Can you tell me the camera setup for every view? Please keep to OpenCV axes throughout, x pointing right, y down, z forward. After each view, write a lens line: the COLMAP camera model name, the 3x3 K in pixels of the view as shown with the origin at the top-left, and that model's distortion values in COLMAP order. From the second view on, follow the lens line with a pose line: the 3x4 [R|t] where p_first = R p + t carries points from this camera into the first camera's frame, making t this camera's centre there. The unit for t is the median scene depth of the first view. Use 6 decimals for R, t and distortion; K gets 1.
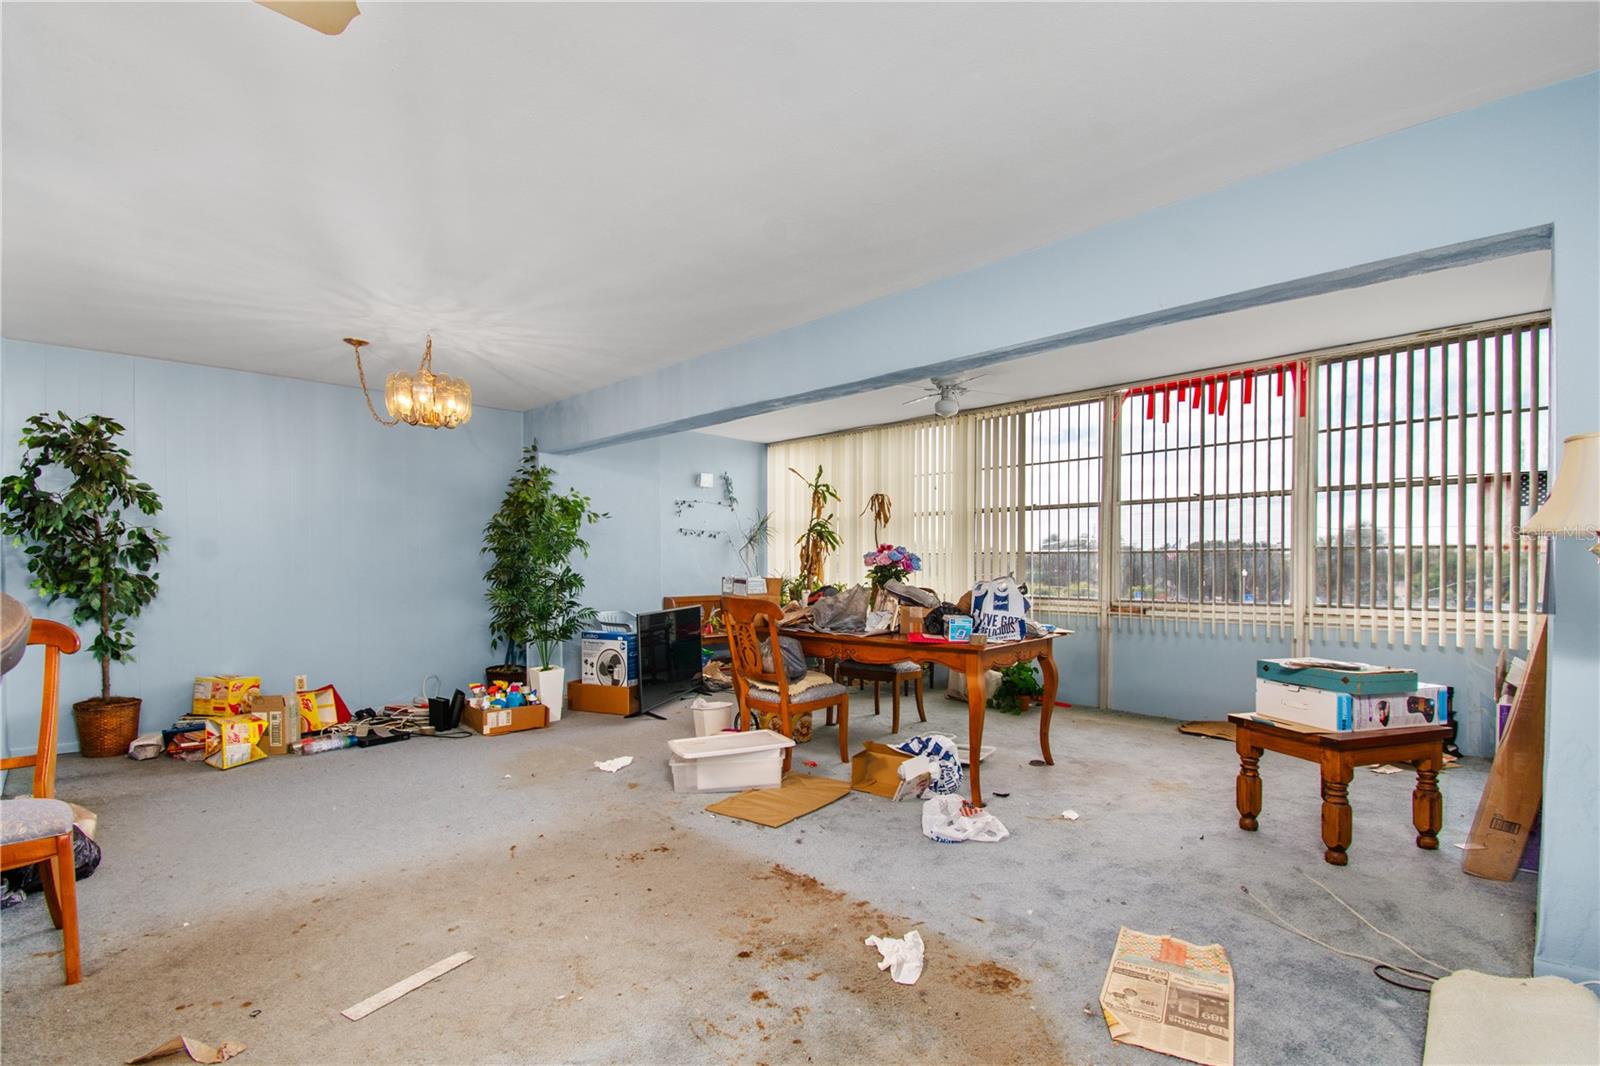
lens RADIAL K [[740.4, 0, 806.3], [0, 740.4, 567.9], [0, 0, 1]] dist [-0.000561, -0.000156]
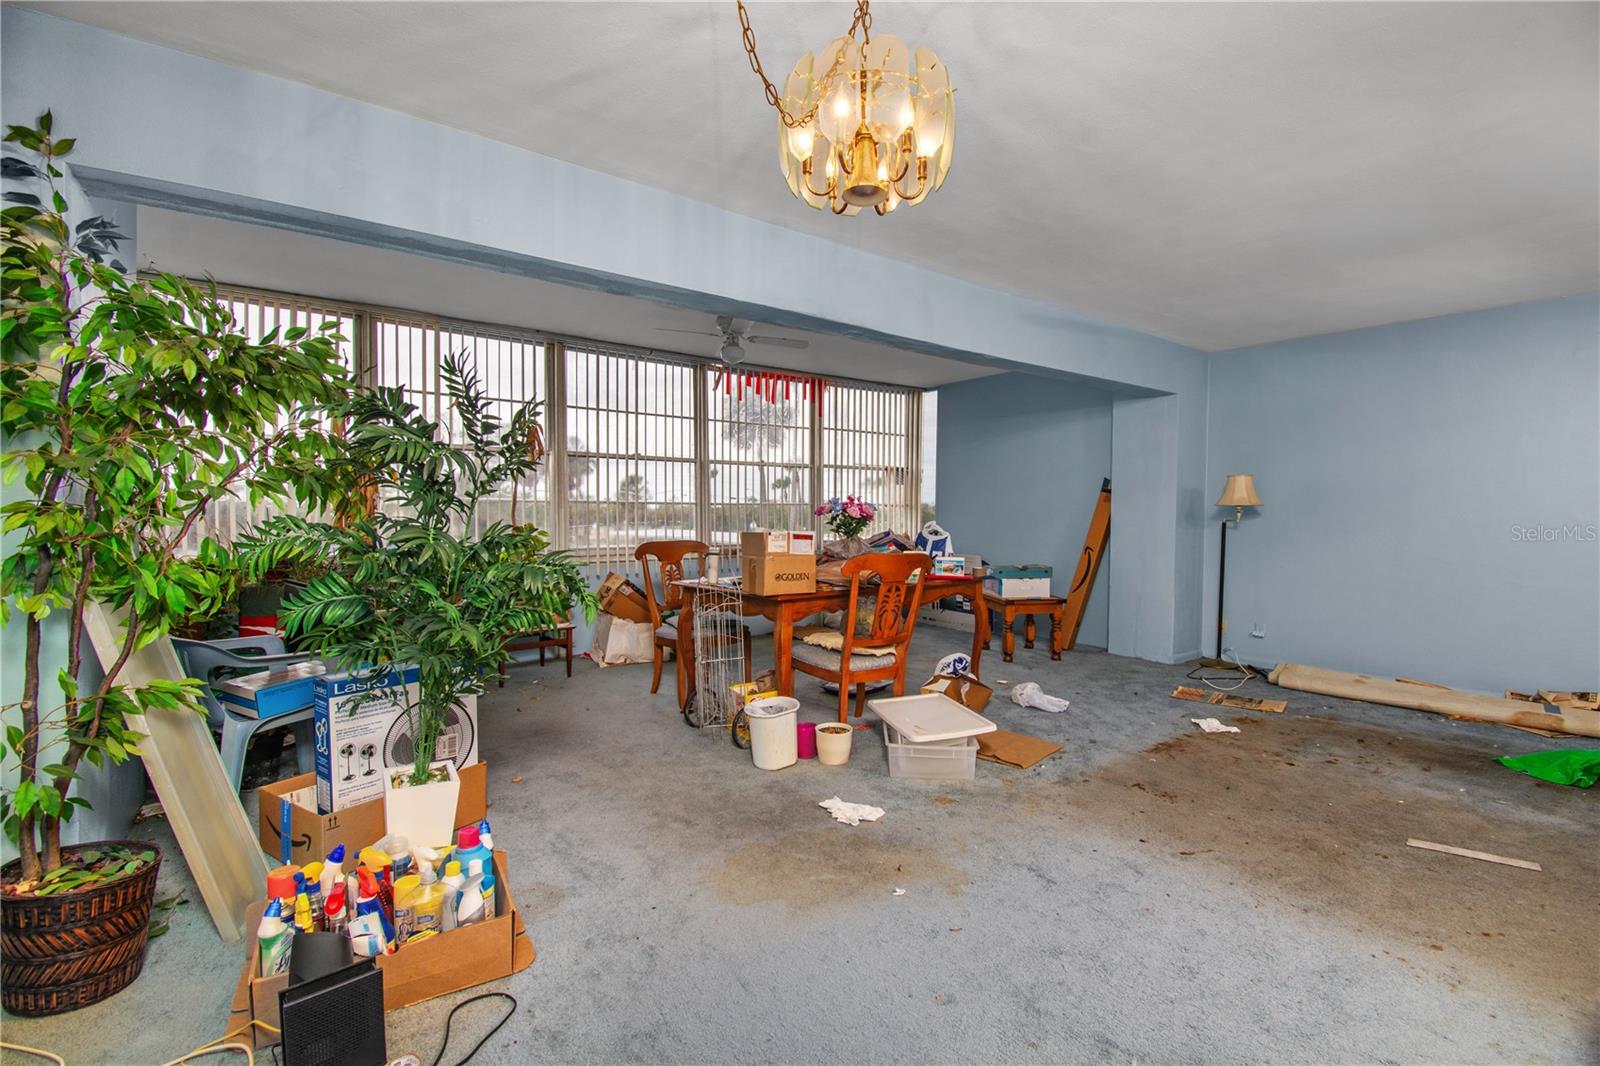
lens RADIAL K [[717.1, 0, 800.0], [0, 717.1, 533.0], [0, 0, 1]] dist [-0.000315, -0.000276]
pose [[0.142444, -0.028033, 0.989406, -0.761469], [0.001658, 0.999604, 0.028084, -0.007770], [-0.989801, -0.002360, 0.142435, 0.798437]]
